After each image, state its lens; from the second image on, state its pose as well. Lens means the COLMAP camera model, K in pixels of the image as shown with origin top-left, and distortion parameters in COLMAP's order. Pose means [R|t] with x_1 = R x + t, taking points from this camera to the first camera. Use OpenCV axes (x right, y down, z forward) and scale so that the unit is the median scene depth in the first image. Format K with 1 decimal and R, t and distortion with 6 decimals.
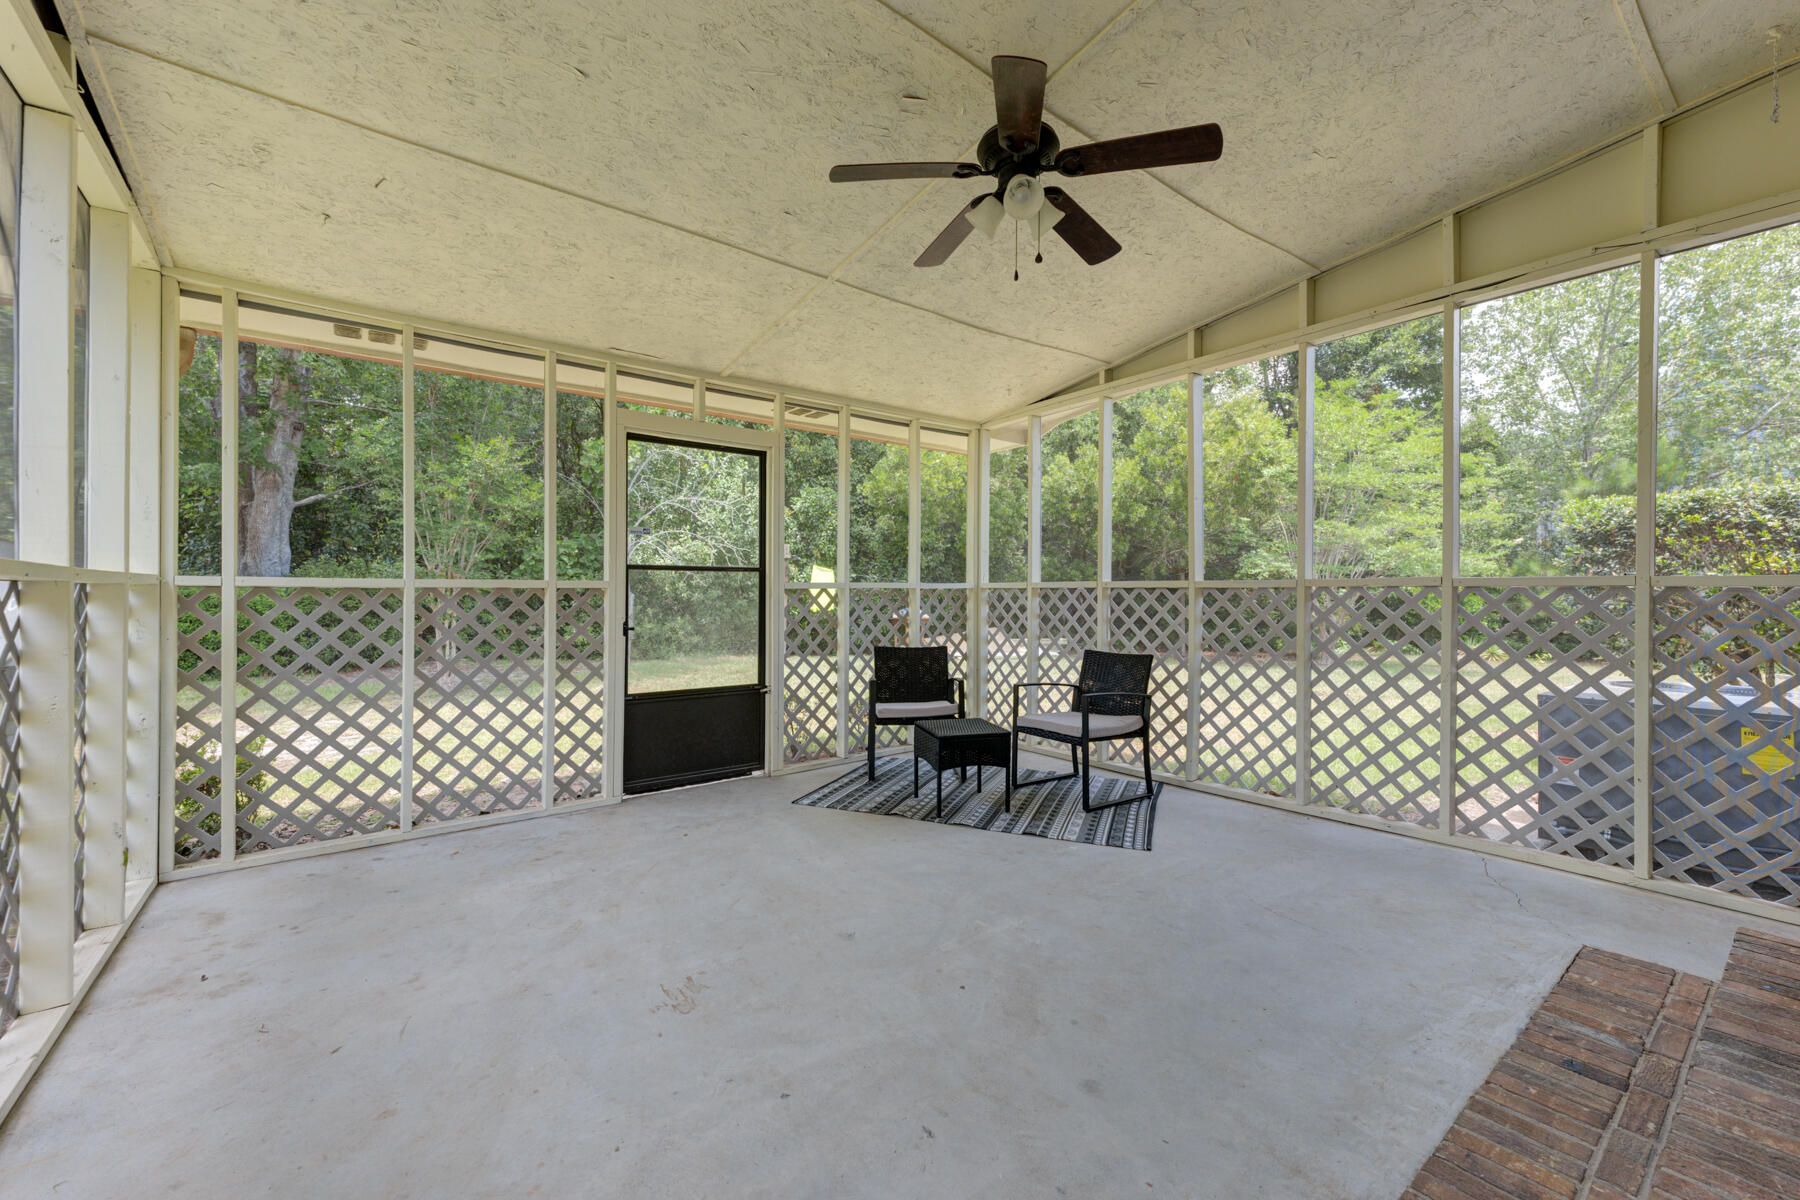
lens RADIAL K [[718.6, 0, 899.3], [0, 718.6, 599.4], [0, 0, 1]] dist [0.010450, 0.000071]
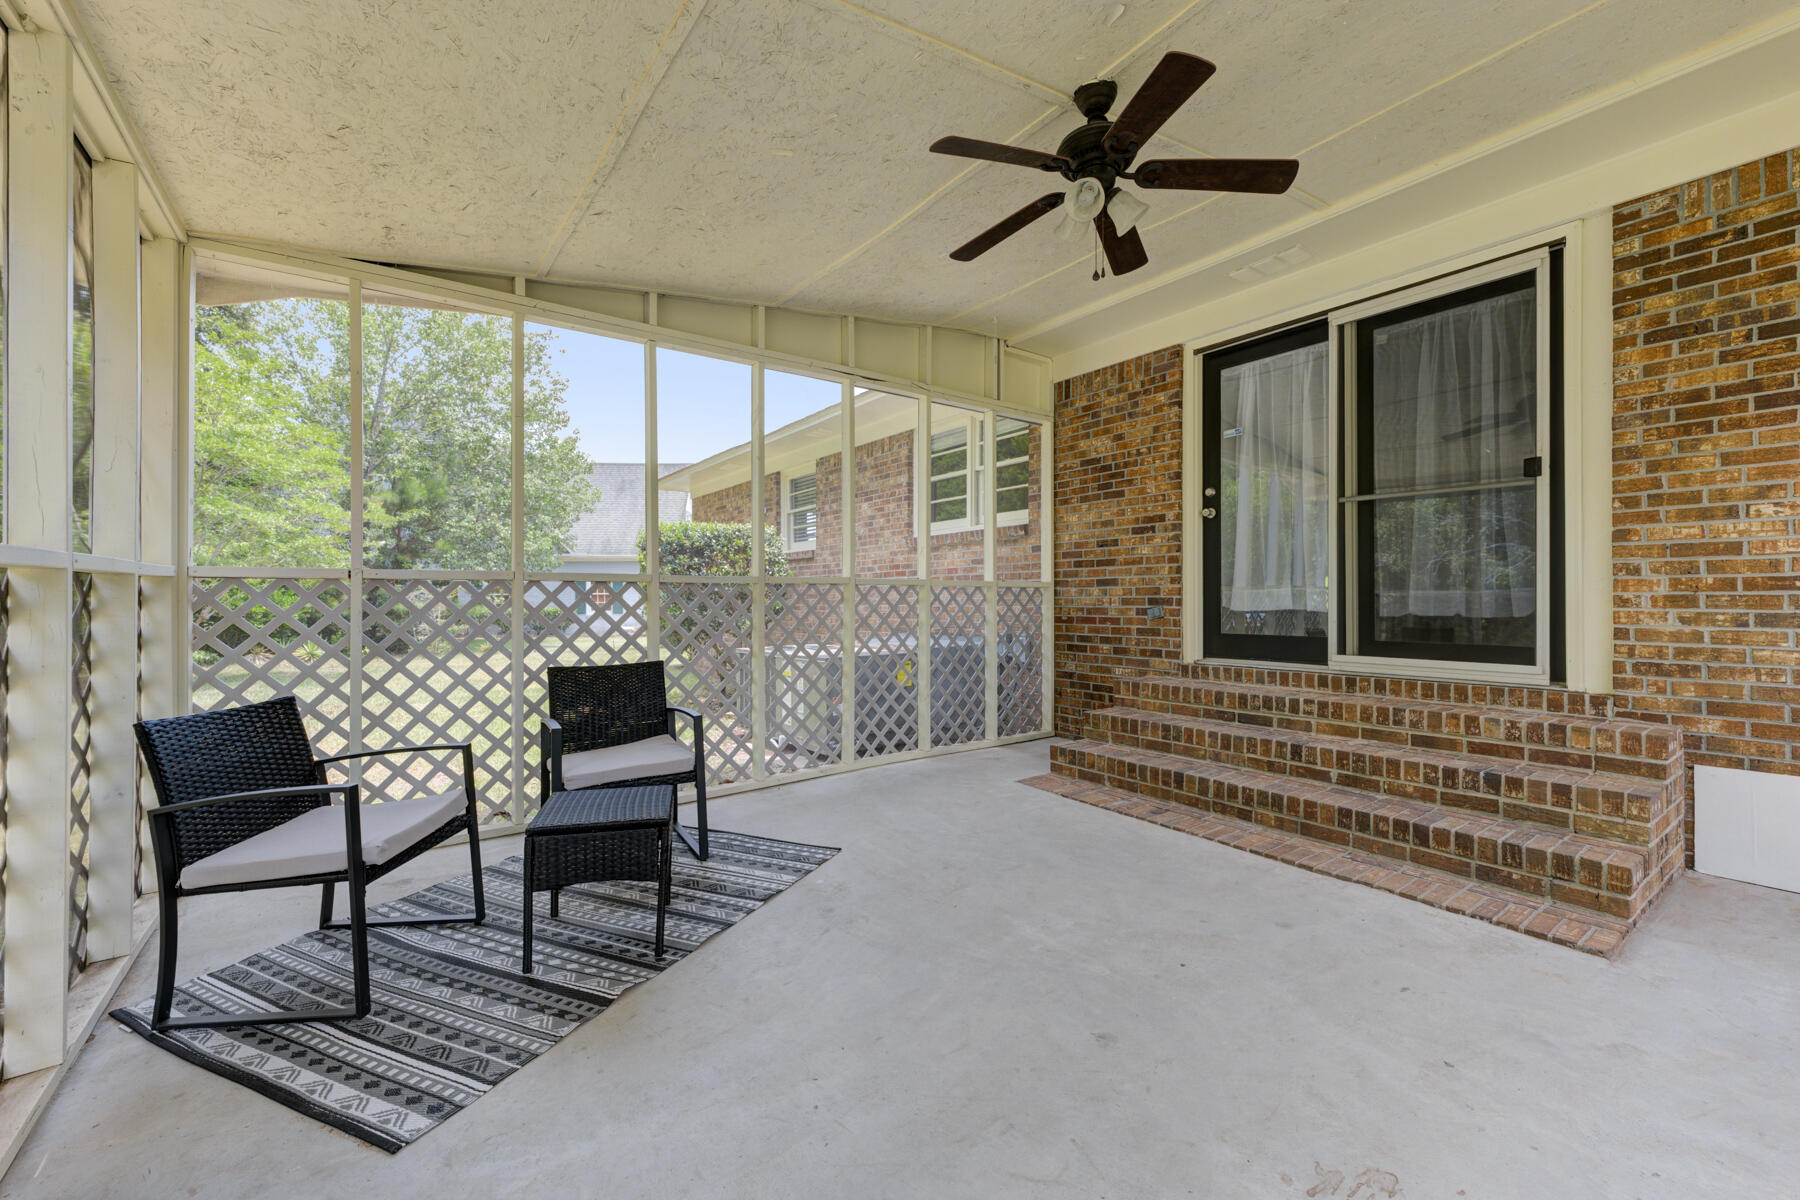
lens RADIAL K [[718.6, 0, 900.3], [0, 718.6, 592.5], [0, 0, 1]] dist [0.010450, 0.000071]
pose [[0.021905, -0.000309, 0.999760, -0.552606], [0.004562, 0.999990, 0.000209, 0.000713], [-0.999750, 0.004556, 0.021906, 0.796489]]
